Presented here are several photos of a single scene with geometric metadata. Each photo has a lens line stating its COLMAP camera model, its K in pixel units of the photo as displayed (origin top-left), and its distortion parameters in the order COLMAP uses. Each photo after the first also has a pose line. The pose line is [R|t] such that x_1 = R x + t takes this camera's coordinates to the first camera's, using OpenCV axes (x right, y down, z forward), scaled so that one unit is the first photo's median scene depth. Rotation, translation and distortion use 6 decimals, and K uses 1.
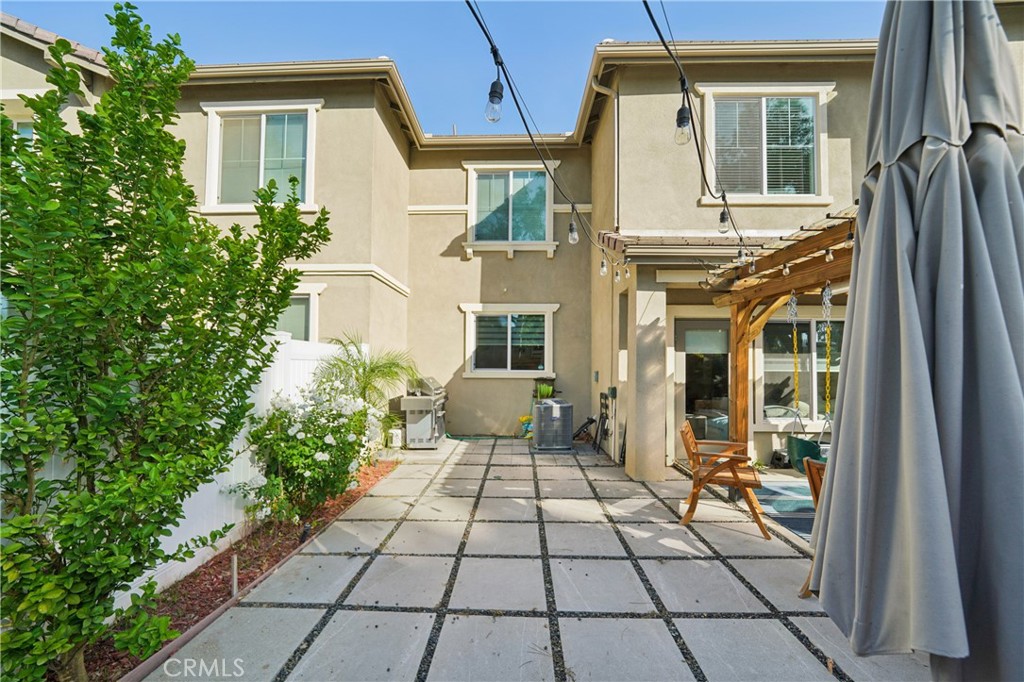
lens RADIAL K [[401.2, 0, 502.5], [0, 401.2, 343.5], [0, 0, 1]] dist [-0.003396, -0.000225]
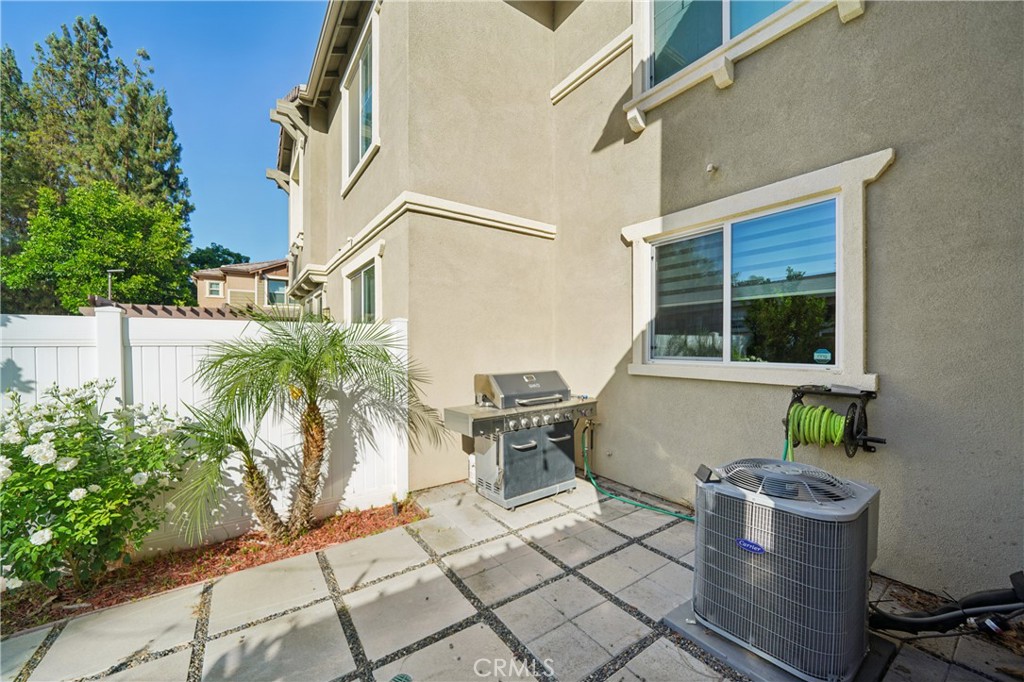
lens RADIAL K [[386.6, 0, 512.0], [0, 386.6, 341.0], [0, 0, 1]] dist [-0.006813, -0.000142]
pose [[0.592387, -0.015333, -0.805507, 0.203932], [0.049867, 0.998600, 0.017665, 0.027152], [0.804109, -0.050633, 0.592322, 0.592567]]
